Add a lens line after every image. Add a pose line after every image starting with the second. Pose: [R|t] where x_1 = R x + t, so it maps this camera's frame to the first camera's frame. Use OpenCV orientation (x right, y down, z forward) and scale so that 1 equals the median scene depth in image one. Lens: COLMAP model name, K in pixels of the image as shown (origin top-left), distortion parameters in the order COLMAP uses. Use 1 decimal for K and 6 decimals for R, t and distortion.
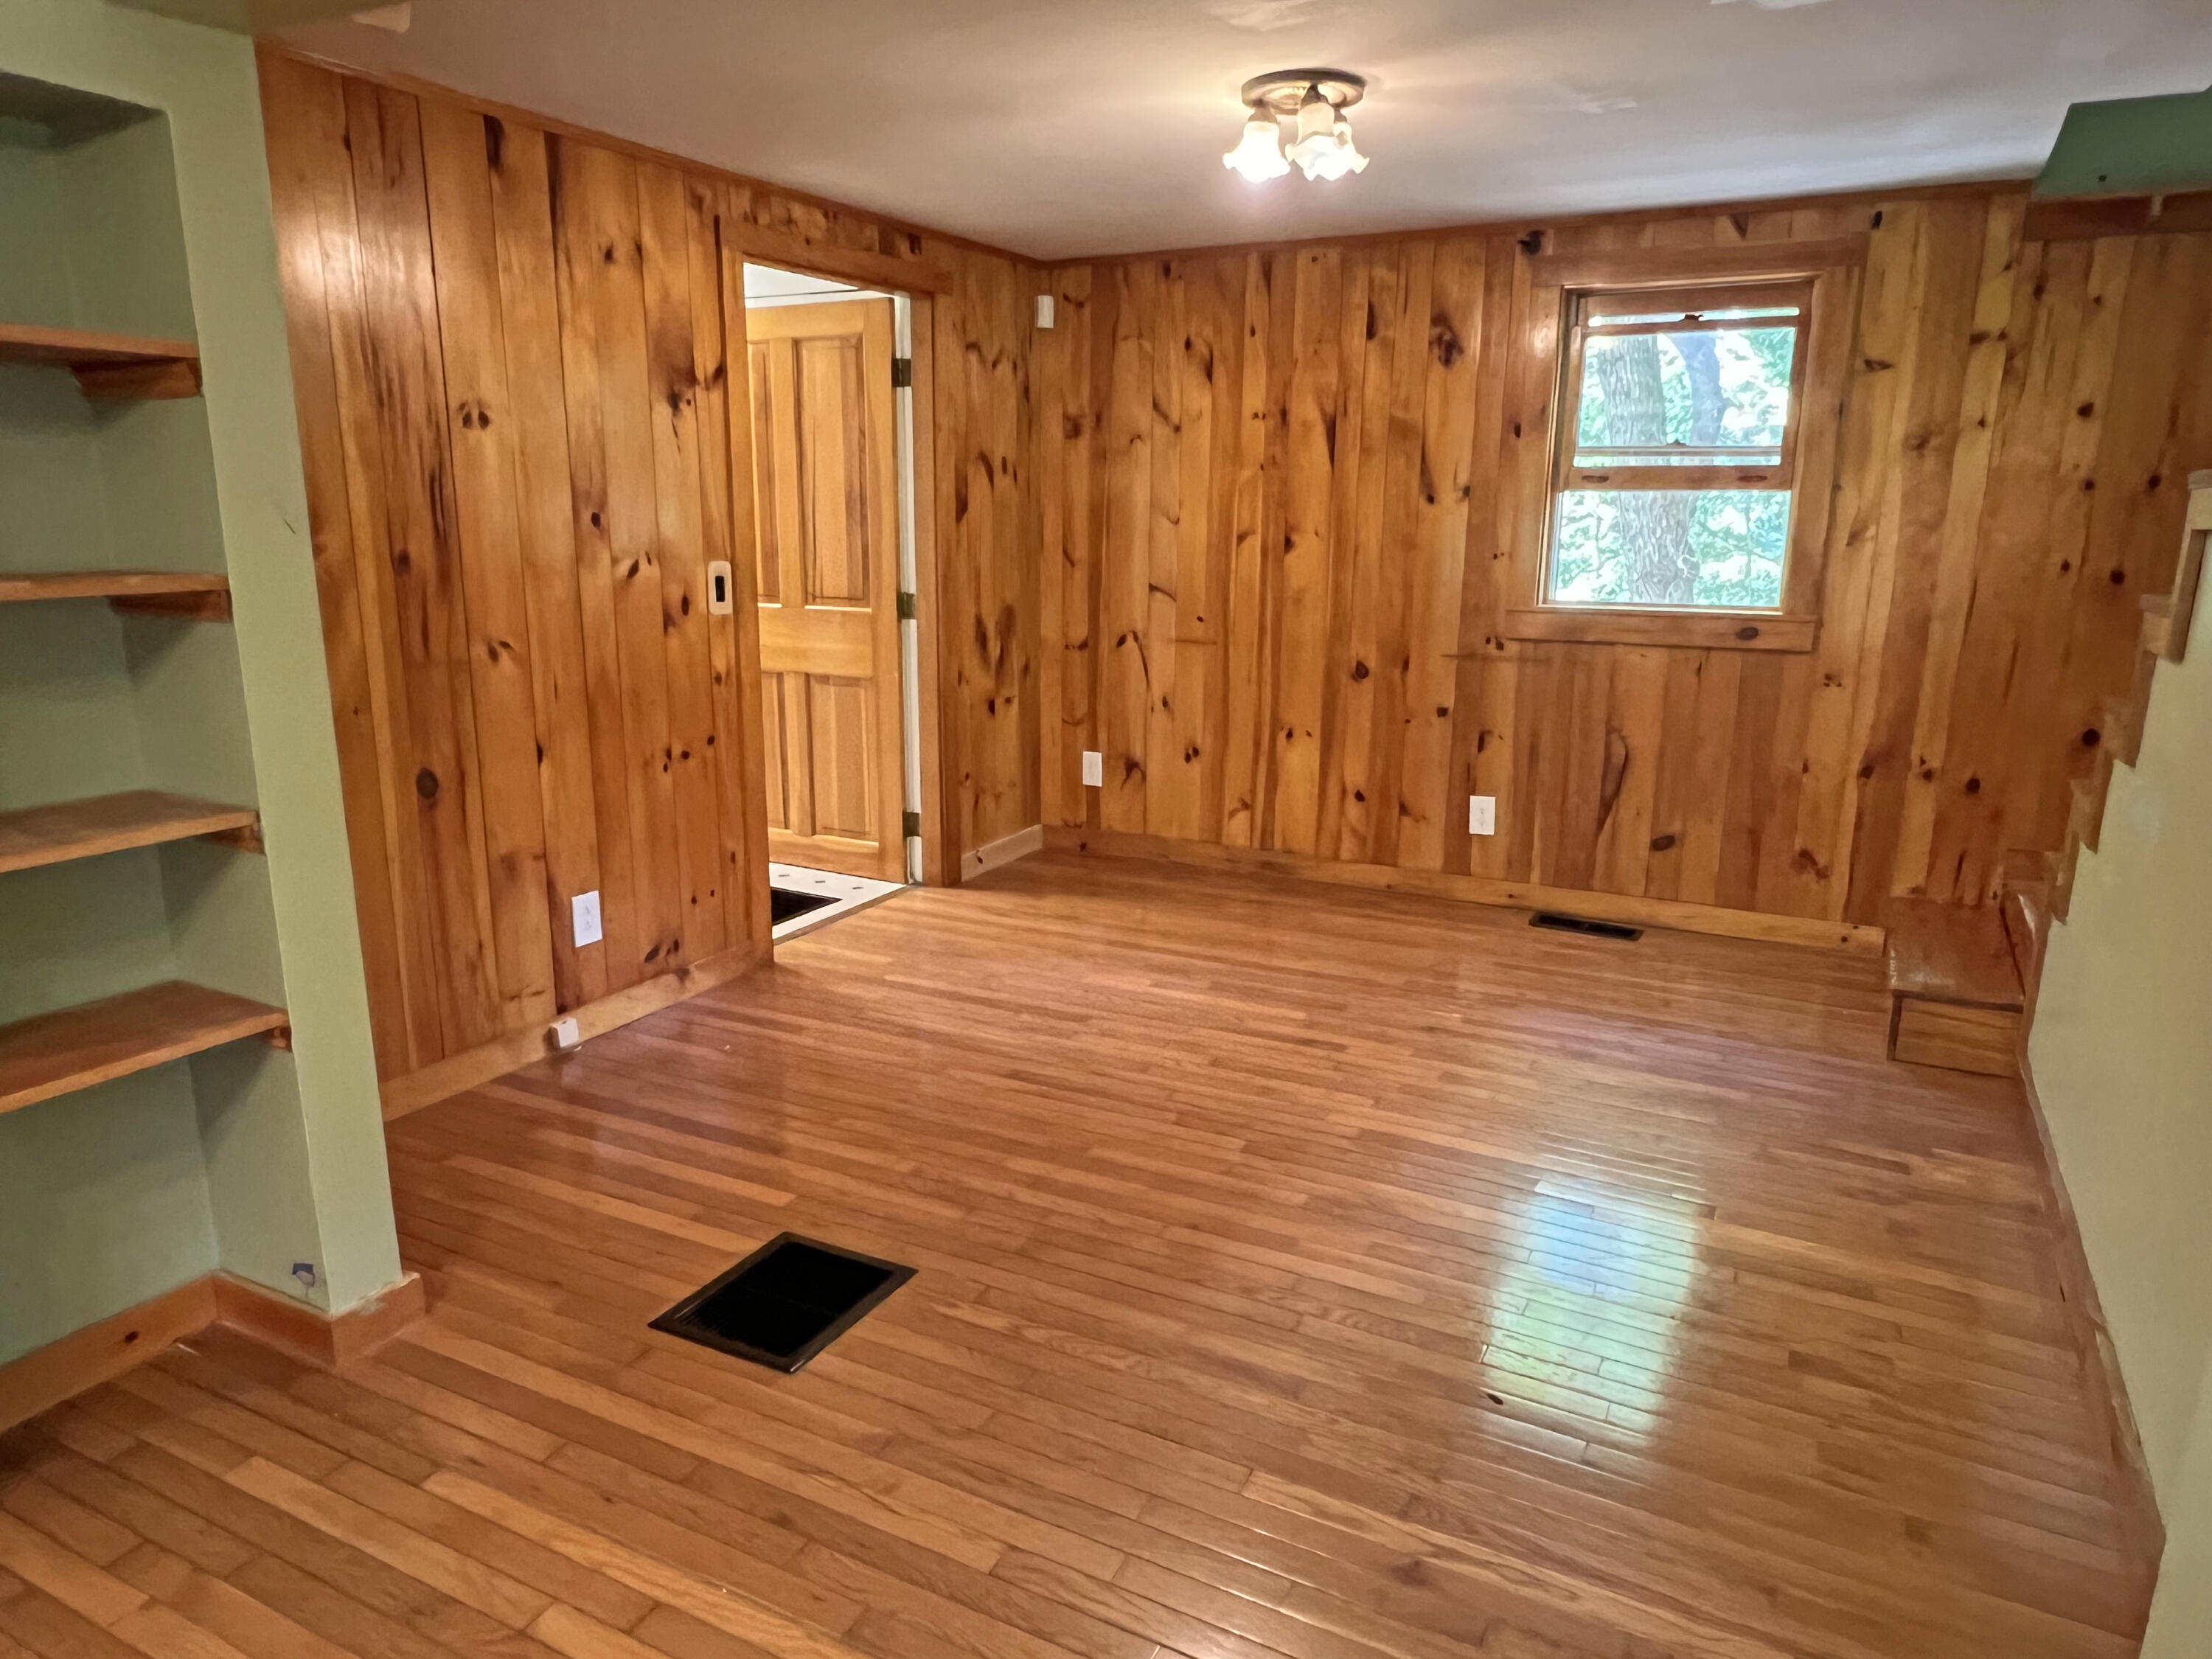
lens RADIAL K [[1418.6, 0, 1106.4], [0, 1418.6, 833.5], [0, 0, 1]] dist [0.003313, -0.000938]
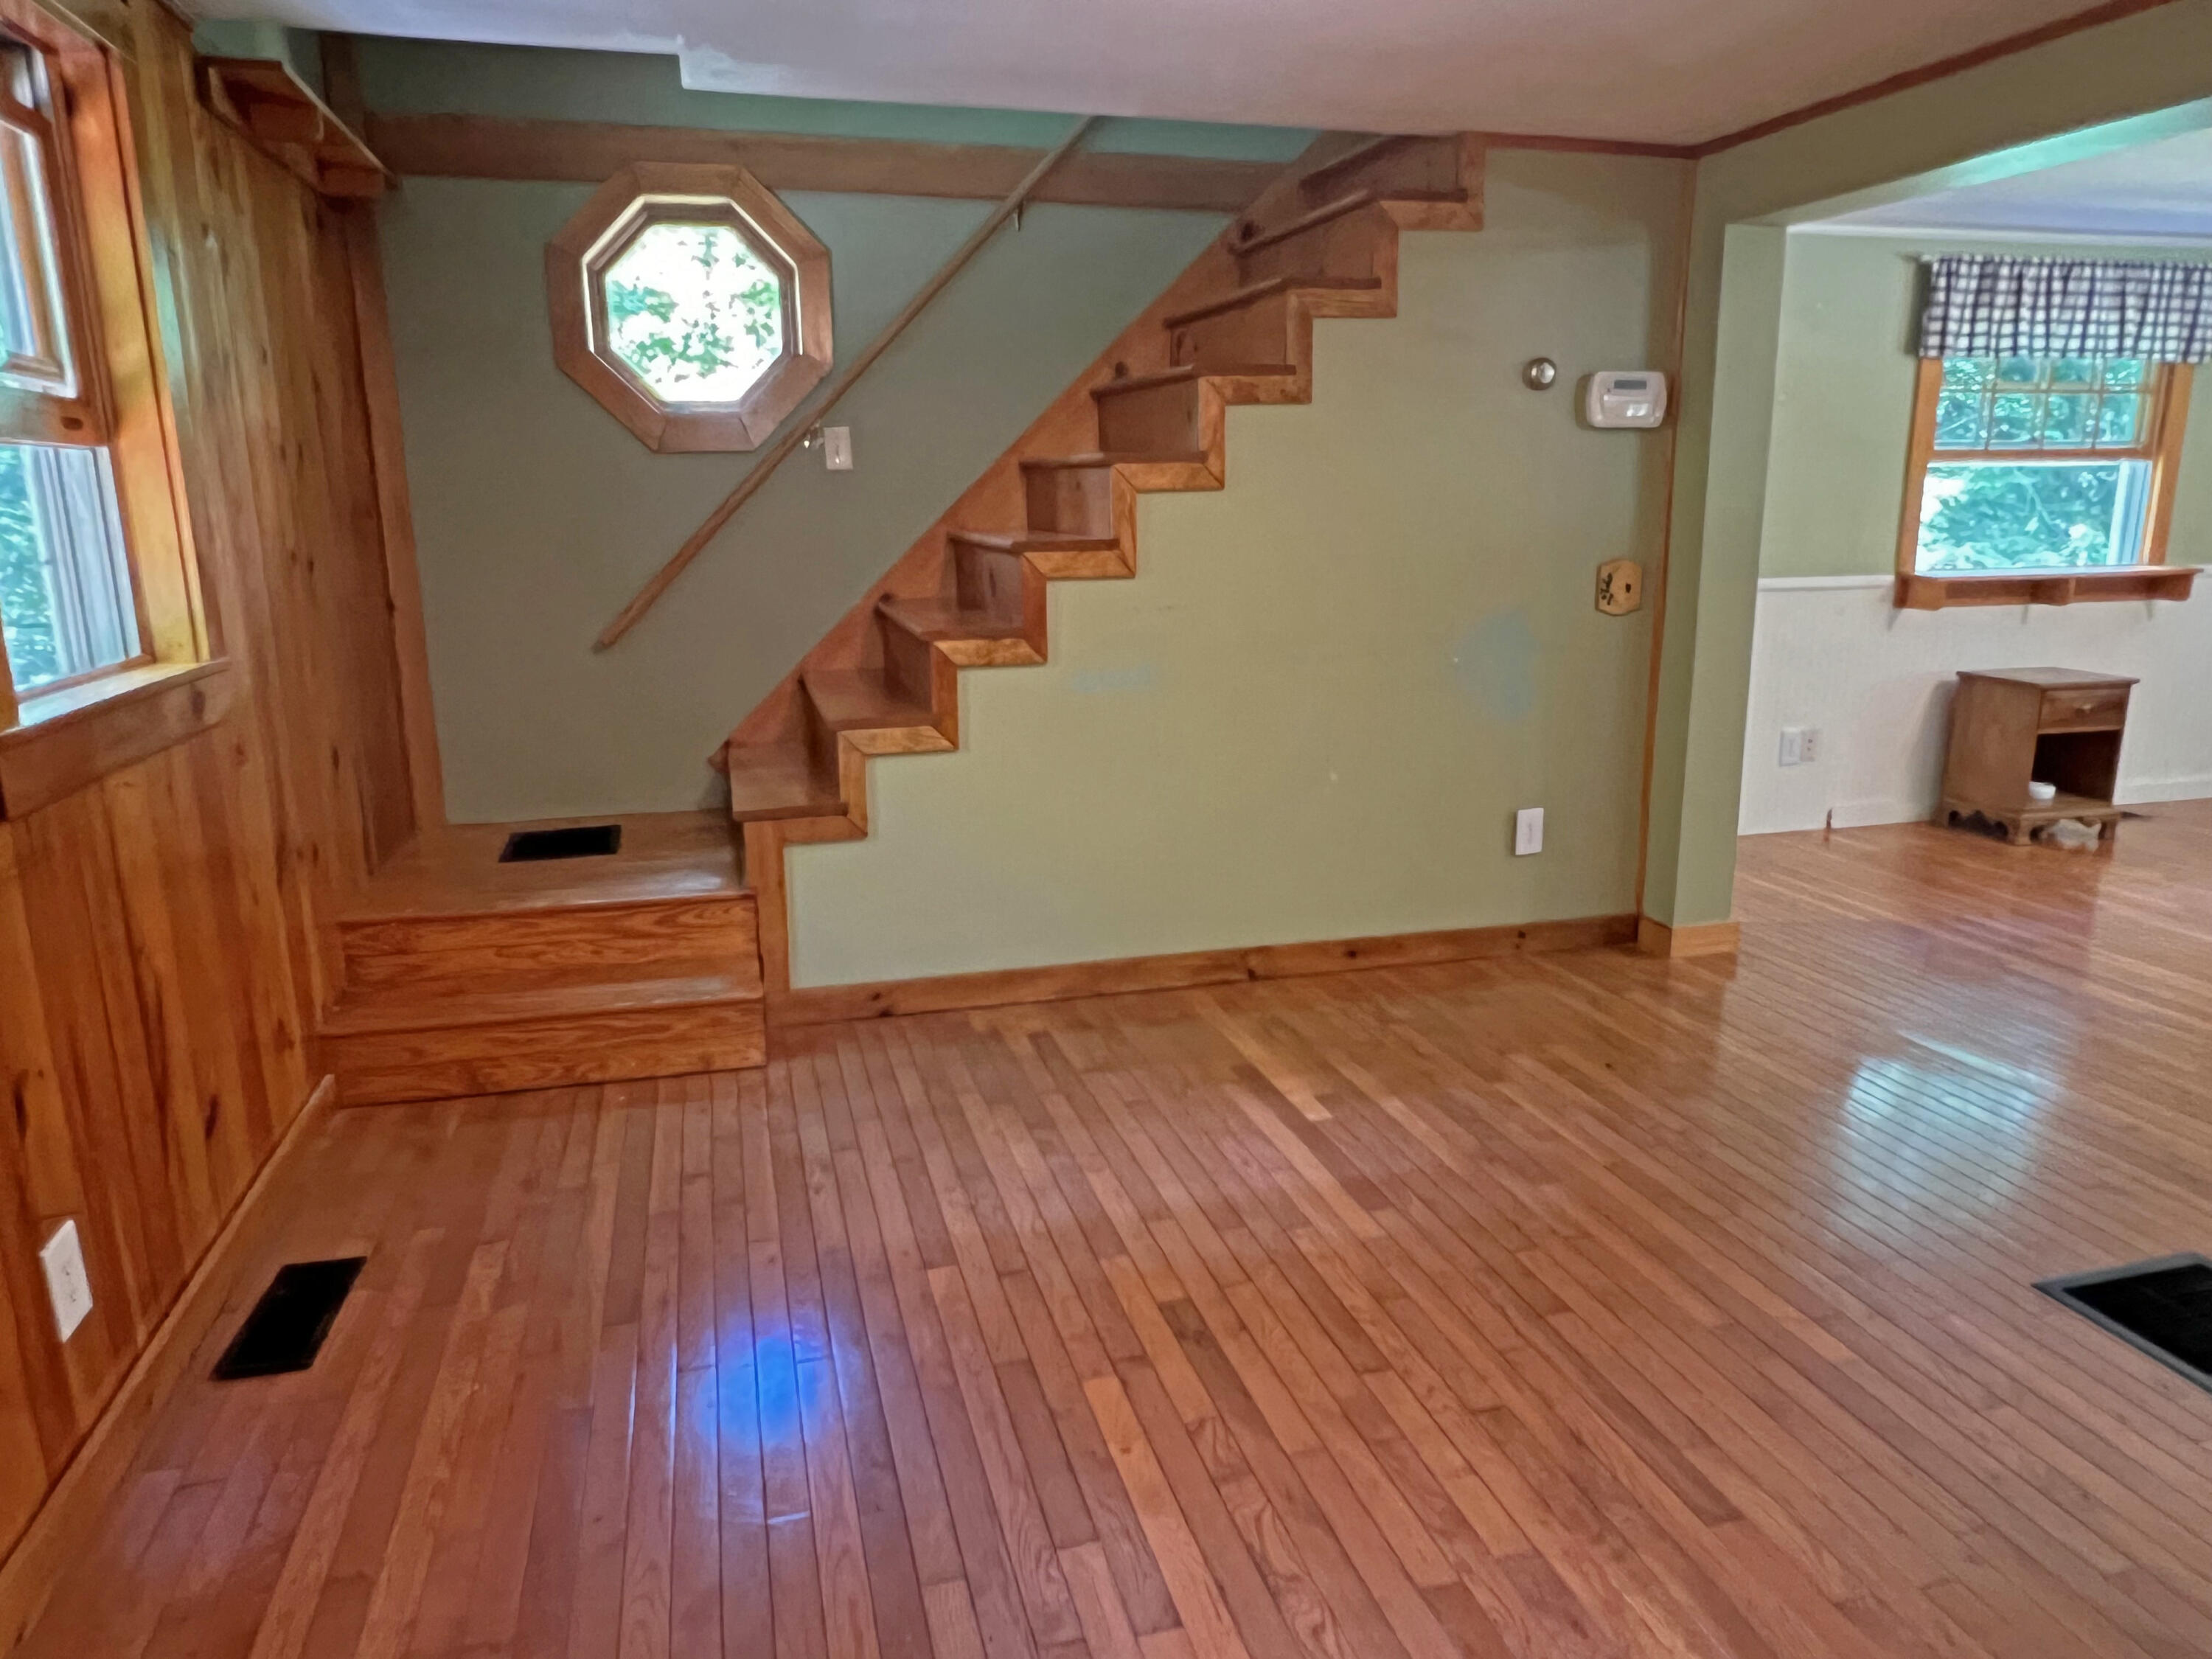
lens RADIAL K [[1418.6, 0, 1099.9], [0, 1418.6, 827.7], [0, 0, 1]] dist [0.003313, -0.000938]
pose [[-0.676891, -0.168626, 0.716508, -0.239384], [0.174905, 0.908681, 0.379087, -0.299695], [-0.715002, 0.381921, -0.585584, 1.334336]]
